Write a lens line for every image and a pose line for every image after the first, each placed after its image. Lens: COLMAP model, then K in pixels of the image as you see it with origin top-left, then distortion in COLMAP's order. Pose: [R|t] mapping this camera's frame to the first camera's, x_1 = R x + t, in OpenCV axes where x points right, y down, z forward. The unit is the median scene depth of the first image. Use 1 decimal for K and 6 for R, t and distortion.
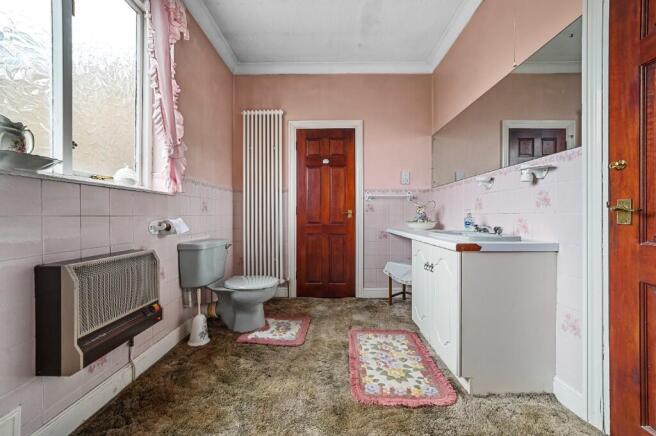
lens RADIAL K [[255.6, 0, 325.3], [0, 255.6, 213.3], [0, 0, 1]] dist [-0.000665, 0.000119]
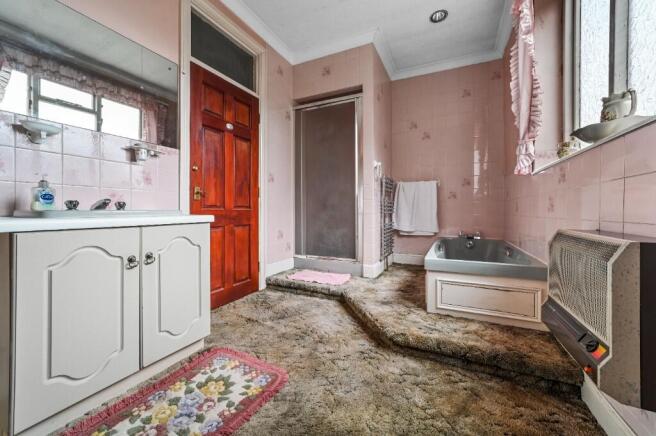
lens RADIAL K [[255.6, 0, 325.3], [0, 255.6, 213.3], [0, 0, 1]] dist [-0.000665, 0.000119]
pose [[-0.902726, 0.000011, 0.430217, -0.365329], [0.000555, 0.999999, 0.001139, 0.095803], [-0.430216, 0.001267, -0.902725, 1.568438]]
